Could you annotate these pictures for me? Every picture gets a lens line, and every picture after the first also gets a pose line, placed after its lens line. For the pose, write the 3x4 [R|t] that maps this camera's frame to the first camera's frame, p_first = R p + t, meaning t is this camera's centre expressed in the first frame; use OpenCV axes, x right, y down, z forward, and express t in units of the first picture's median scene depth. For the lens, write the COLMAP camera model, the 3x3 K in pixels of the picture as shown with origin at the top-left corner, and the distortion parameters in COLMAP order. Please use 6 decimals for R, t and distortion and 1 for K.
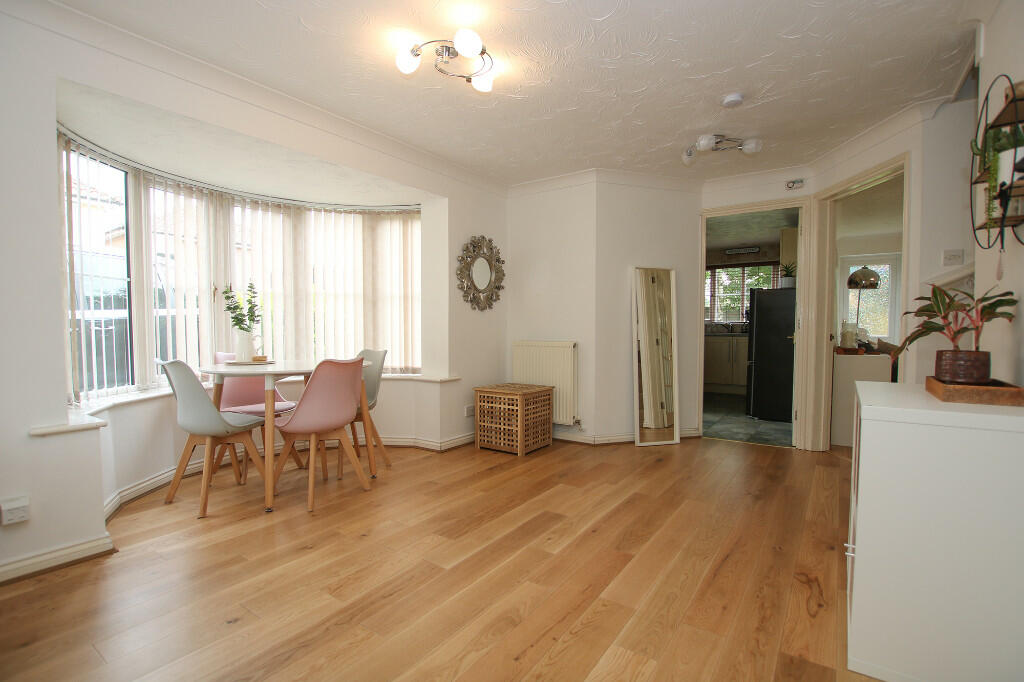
lens RADIAL K [[475.4, 0, 510.0], [0, 475.4, 348.1], [0, 0, 1]] dist [-0.023988, 0.000328]
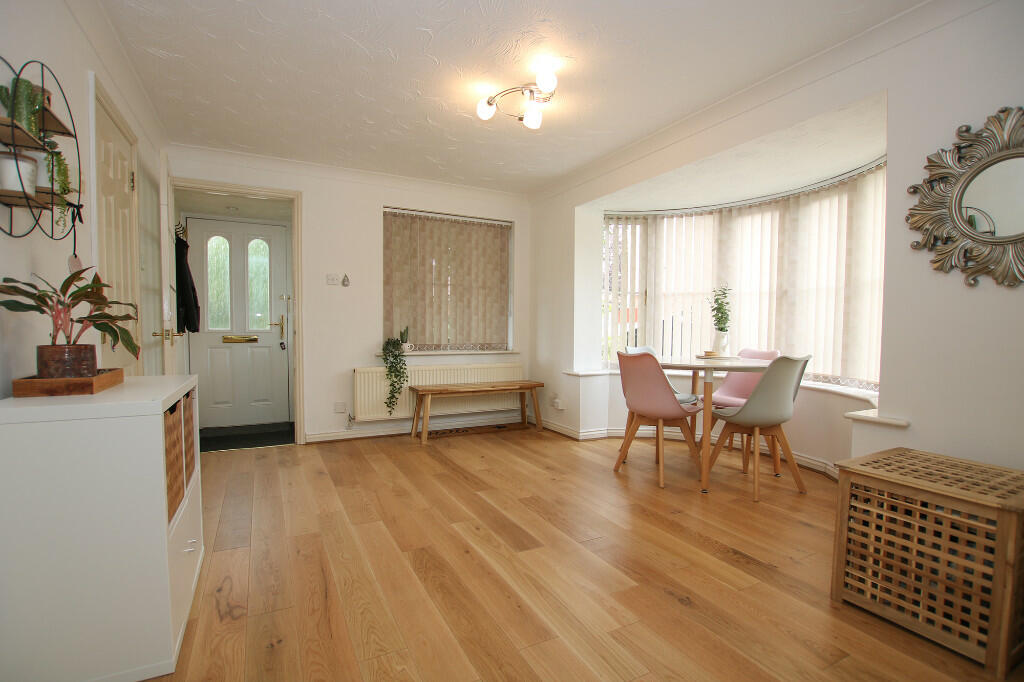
lens RADIAL K [[475.4, 0, 510.0], [0, 475.4, 348.1], [0, 0, 1]] dist [-0.023988, 0.000328]
pose [[-0.461381, 0.034889, -0.886516, 0.713857], [-0.042527, 0.997208, 0.061378, -0.042544], [0.886182, 0.066020, -0.458609, 1.131610]]
